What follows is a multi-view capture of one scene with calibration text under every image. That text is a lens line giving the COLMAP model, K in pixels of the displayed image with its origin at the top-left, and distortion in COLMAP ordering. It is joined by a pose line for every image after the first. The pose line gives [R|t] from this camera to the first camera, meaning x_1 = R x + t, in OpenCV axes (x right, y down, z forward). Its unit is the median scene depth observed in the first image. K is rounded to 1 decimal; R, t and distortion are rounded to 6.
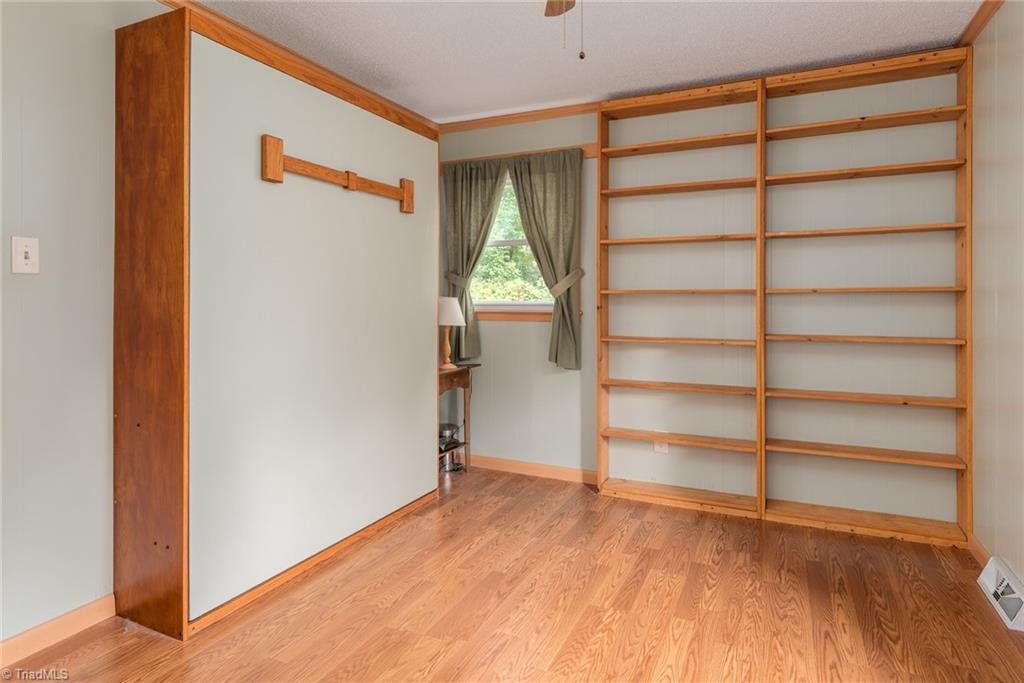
lens RADIAL K [[564.3, 0, 520.9], [0, 564.3, 303.0], [0, 0, 1]] dist [-0.004000, -0.000449]
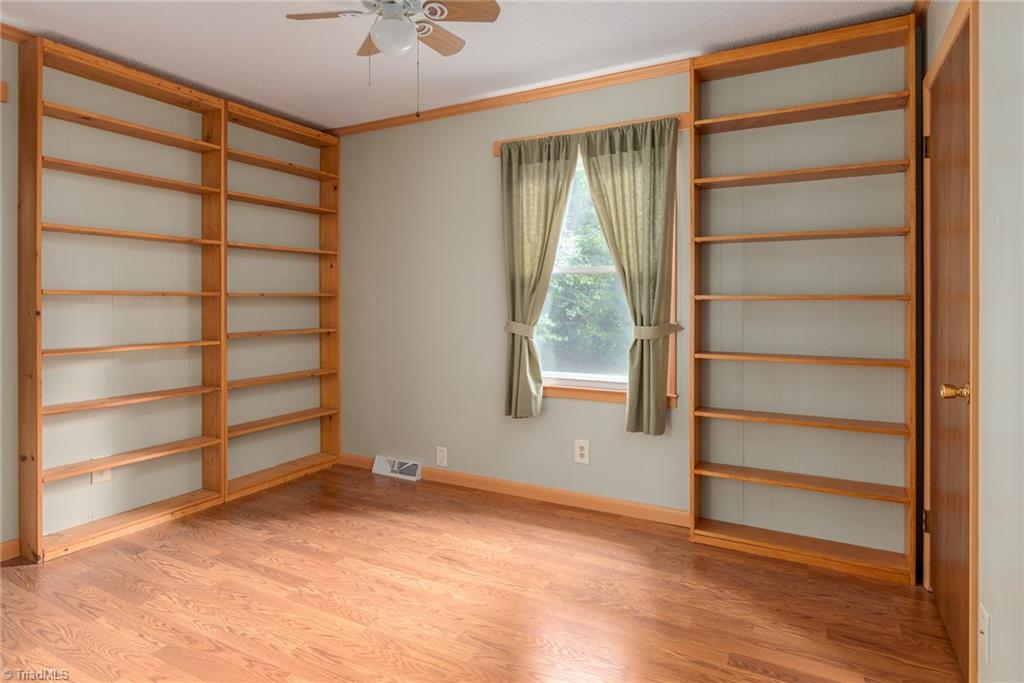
lens RADIAL K [[564.3, 0, 520.9], [0, 564.3, 303.0], [0, 0, 1]] dist [-0.004000, -0.000449]
pose [[0.060012, -0.005943, 0.998180, -0.753514], [-0.004938, 0.999968, 0.006250, -0.016679], [-0.998185, -0.005304, 0.059981, 0.425525]]
